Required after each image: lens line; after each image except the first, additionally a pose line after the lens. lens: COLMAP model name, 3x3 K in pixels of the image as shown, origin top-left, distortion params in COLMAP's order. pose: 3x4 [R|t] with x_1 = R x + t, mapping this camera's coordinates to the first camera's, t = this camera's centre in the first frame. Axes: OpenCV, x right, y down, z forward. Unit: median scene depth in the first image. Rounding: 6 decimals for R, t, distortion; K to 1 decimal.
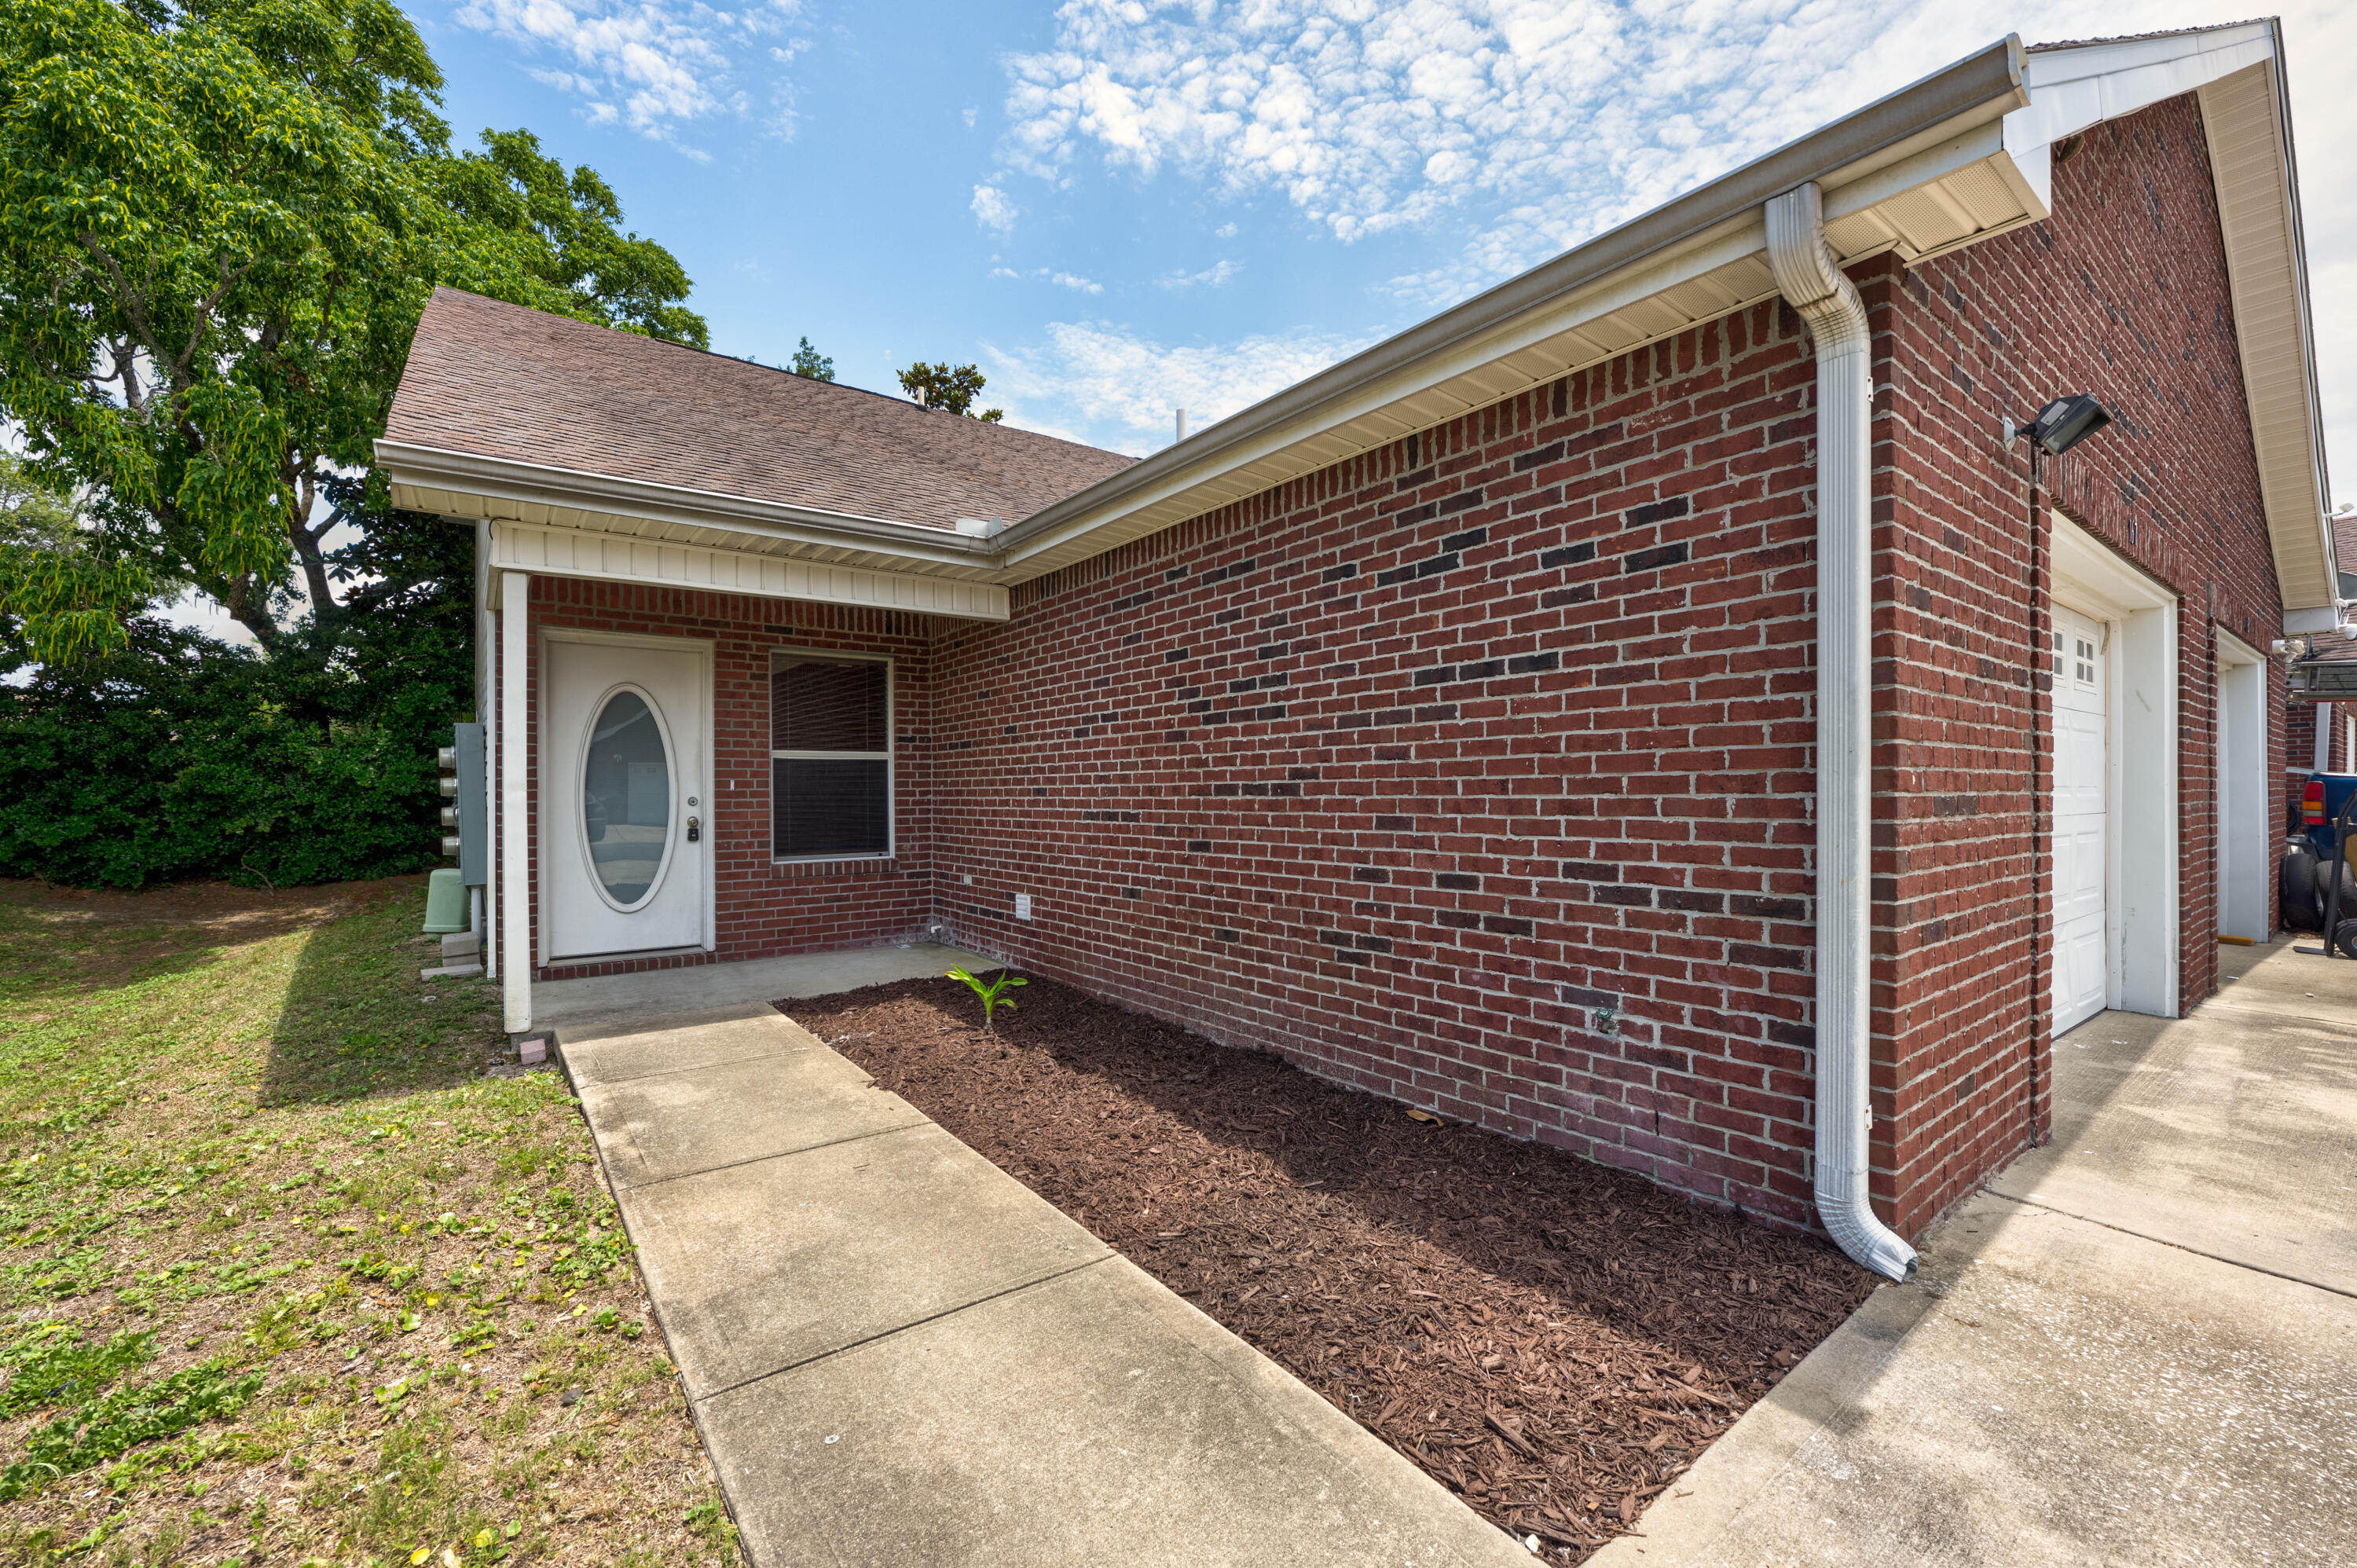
lens RADIAL K [[953.7, 0, 1190.0], [0, 953.7, 790.3], [0, 0, 1]] dist [-0.003851, -0.000611]
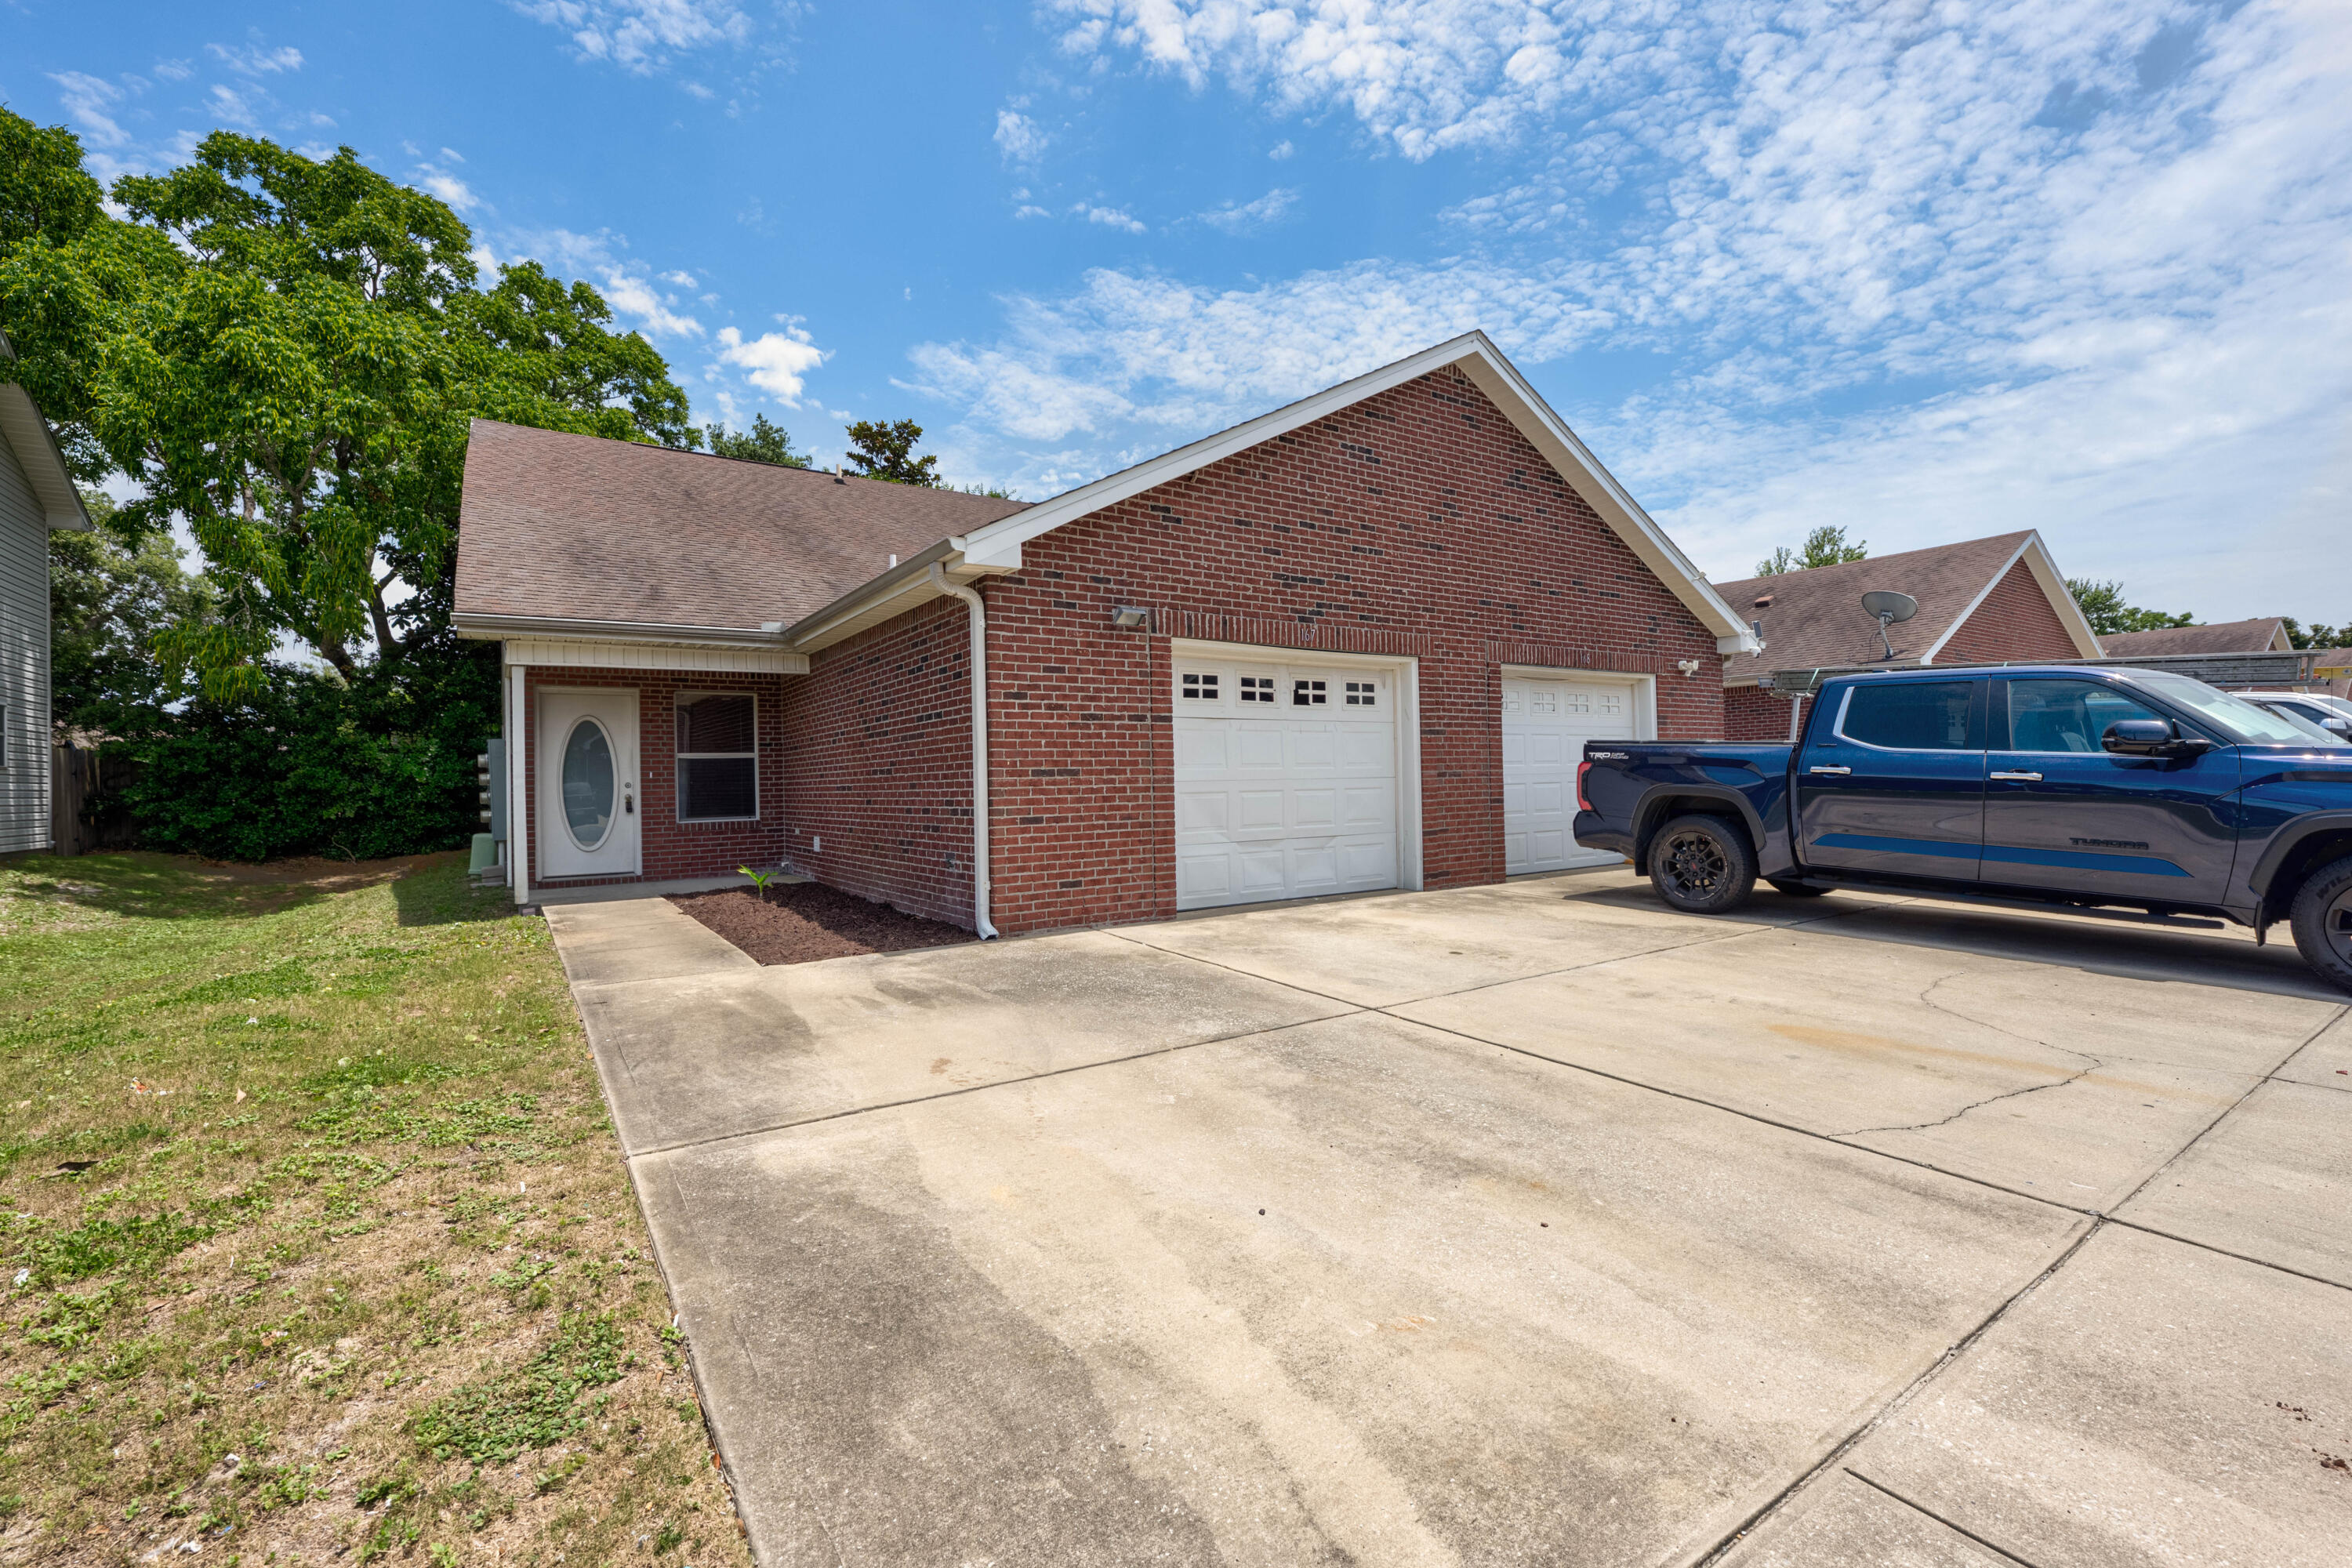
lens RADIAL K [[996.6, 0, 1201.4], [0, 996.6, 770.8], [0, 0, 1]] dist [-0.001222, -0.001019]
pose [[0.999245, -0.016857, -0.035012, 0.842833], [0.016622, 0.999837, -0.006994, 0.023669], [0.035124, 0.006407, 0.999362, -1.096797]]
